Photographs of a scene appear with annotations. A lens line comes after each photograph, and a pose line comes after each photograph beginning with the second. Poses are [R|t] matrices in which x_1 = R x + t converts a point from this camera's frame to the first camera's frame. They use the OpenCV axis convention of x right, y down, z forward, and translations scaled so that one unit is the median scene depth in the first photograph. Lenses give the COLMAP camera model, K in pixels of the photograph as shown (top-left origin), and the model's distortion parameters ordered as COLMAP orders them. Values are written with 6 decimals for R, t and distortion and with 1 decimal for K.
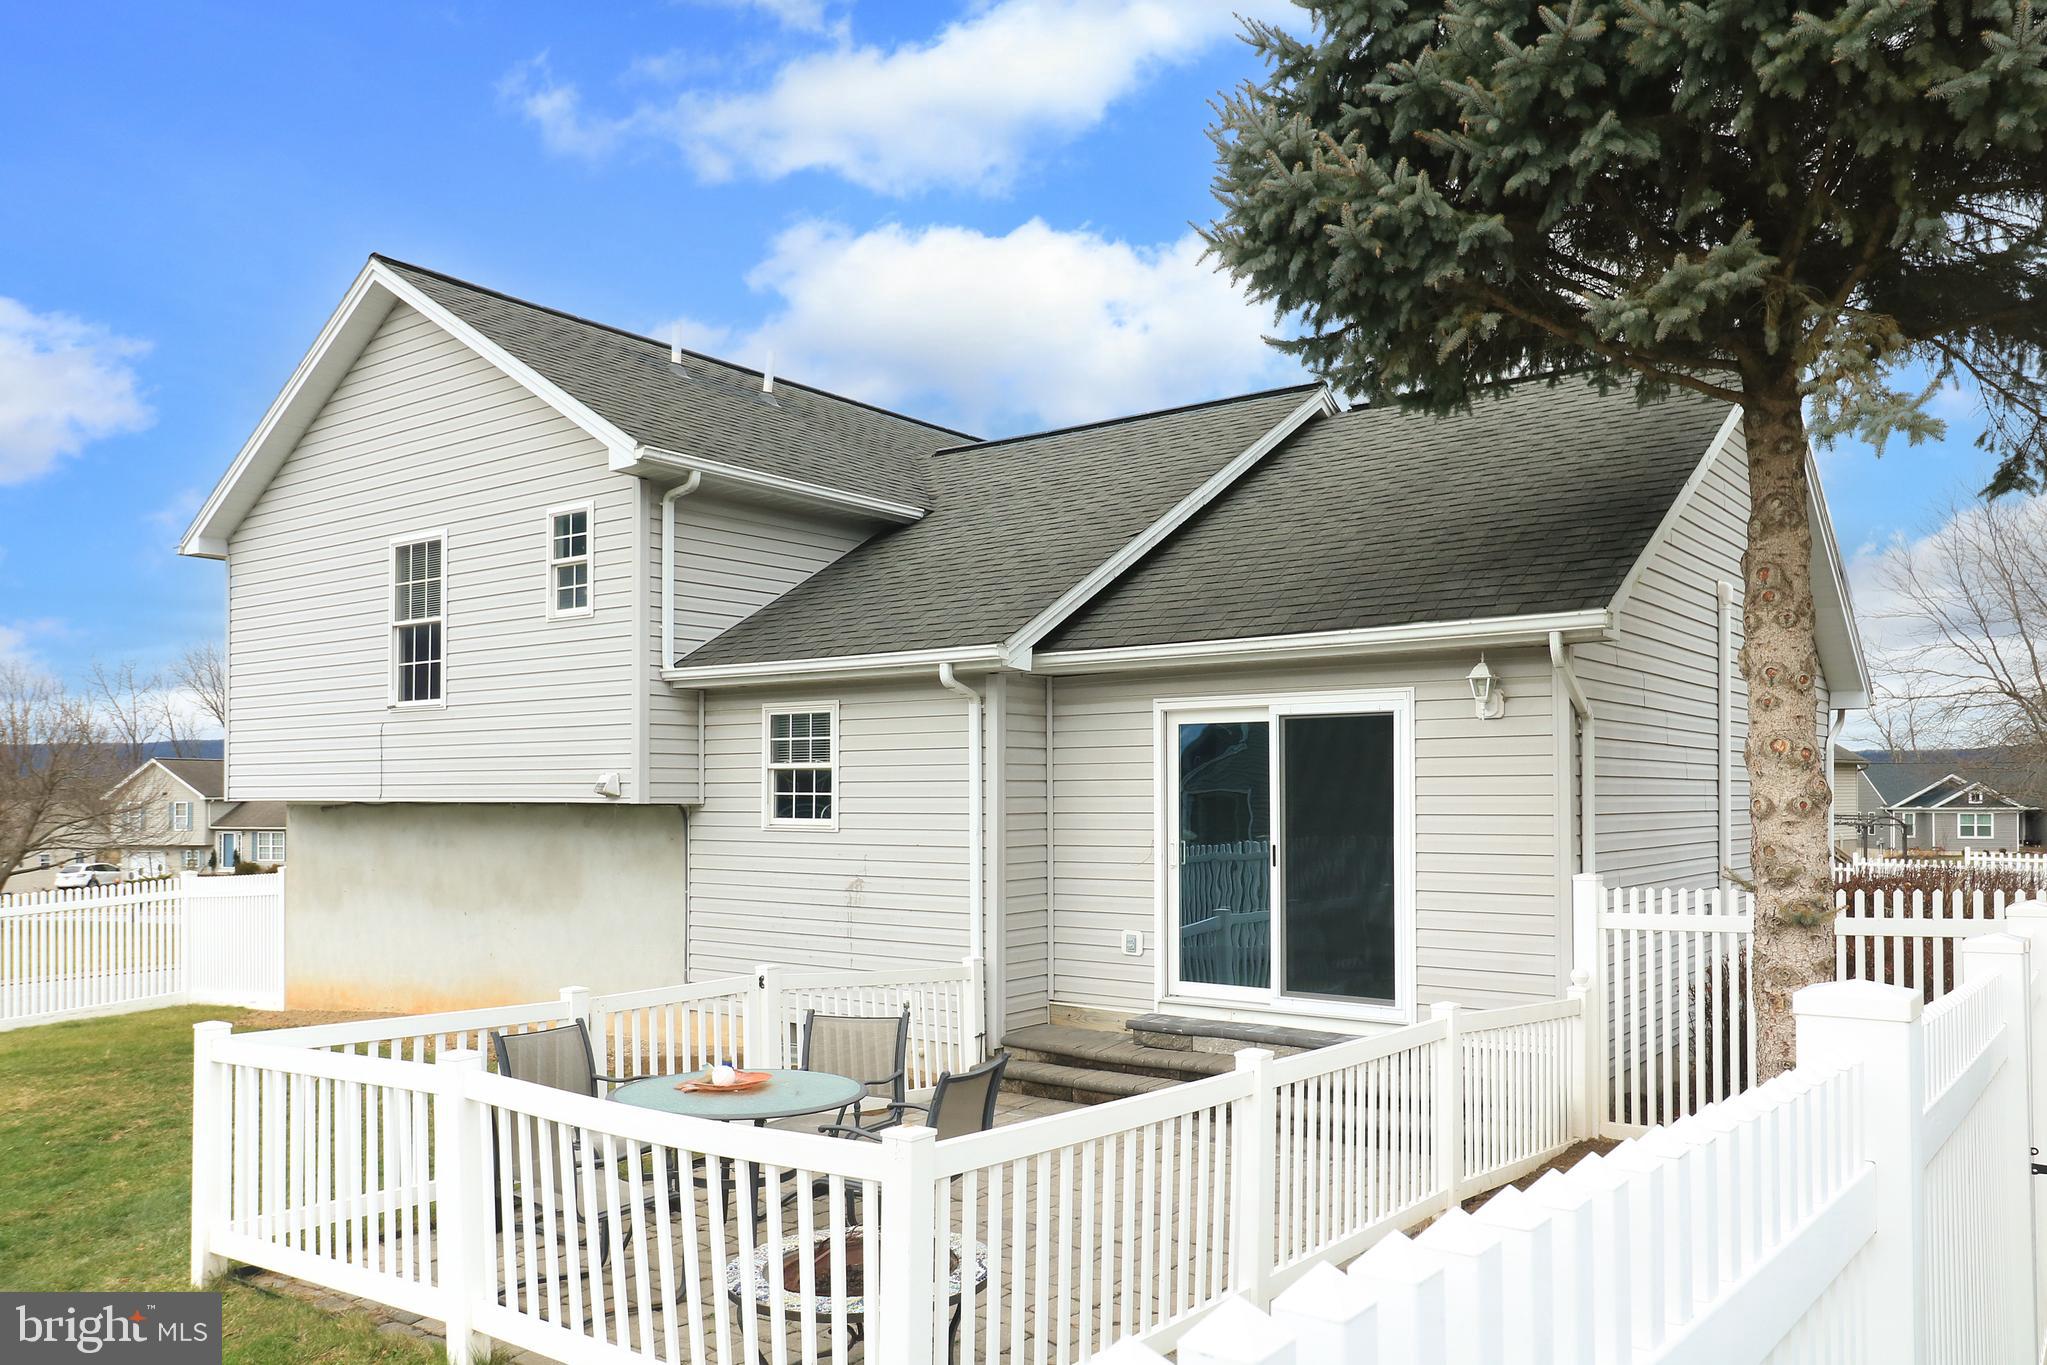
lens RADIAL K [[1530.3, 0, 1025.1], [0, 1530.3, 795.2], [0, 0, 1]] dist [-0.000933, -0.001834]
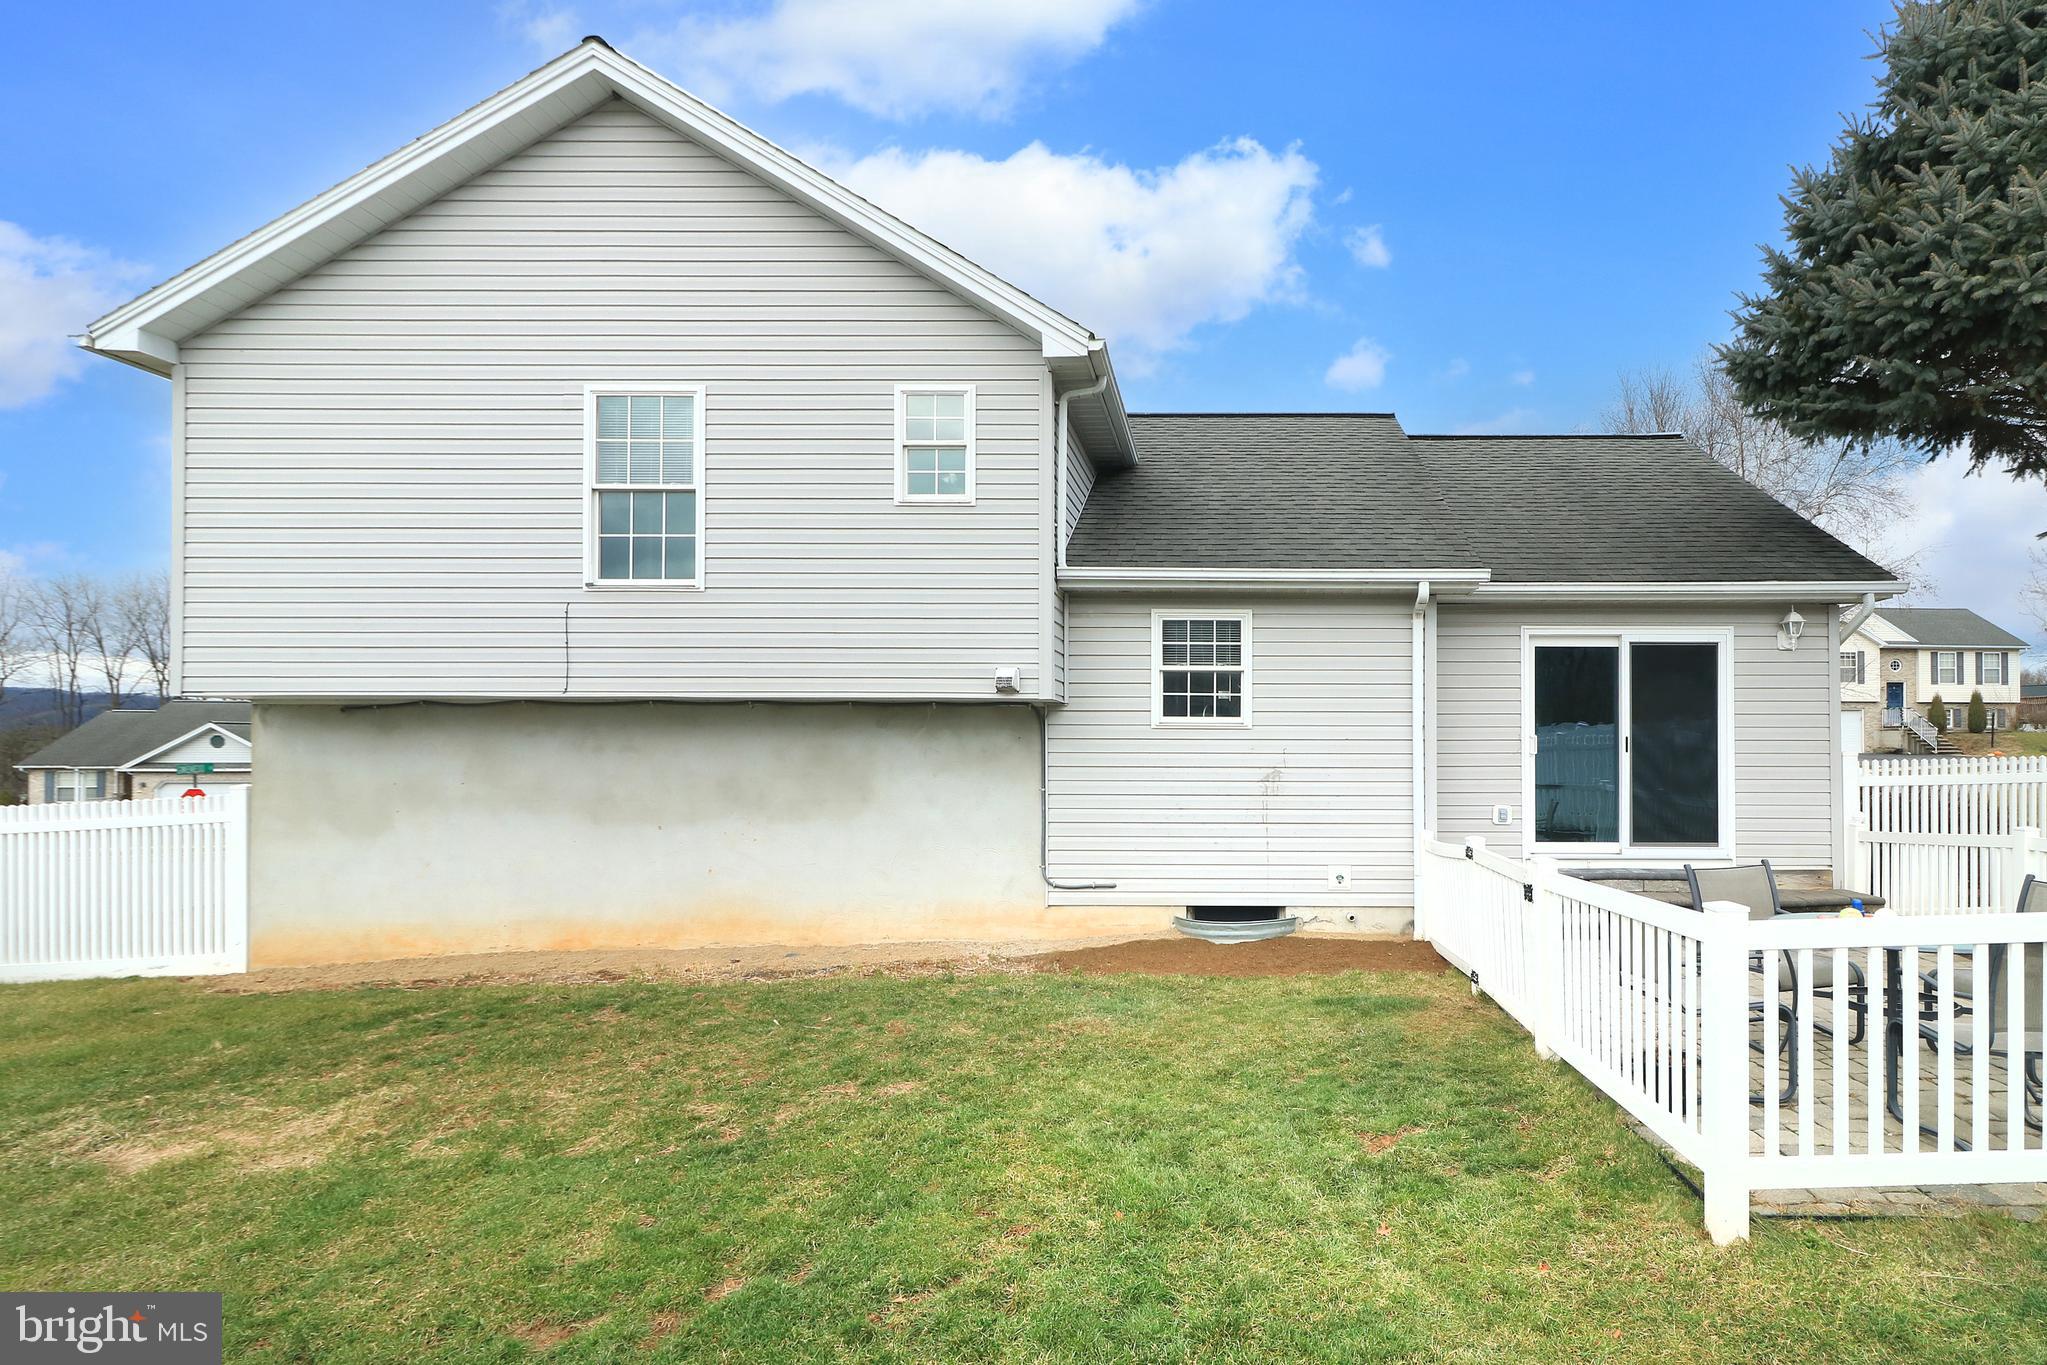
lens RADIAL K [[1053.5, 0, 1021.0], [0, 1053.5, 748.8], [0, 0, 1]] dist [0.000666, 0.000927]
pose [[0.794224, 0.006241, 0.607593, -0.711869], [-0.004442, 0.999980, -0.004466, 0.042403], [-0.607609, 0.000848, 0.794236, 0.490353]]
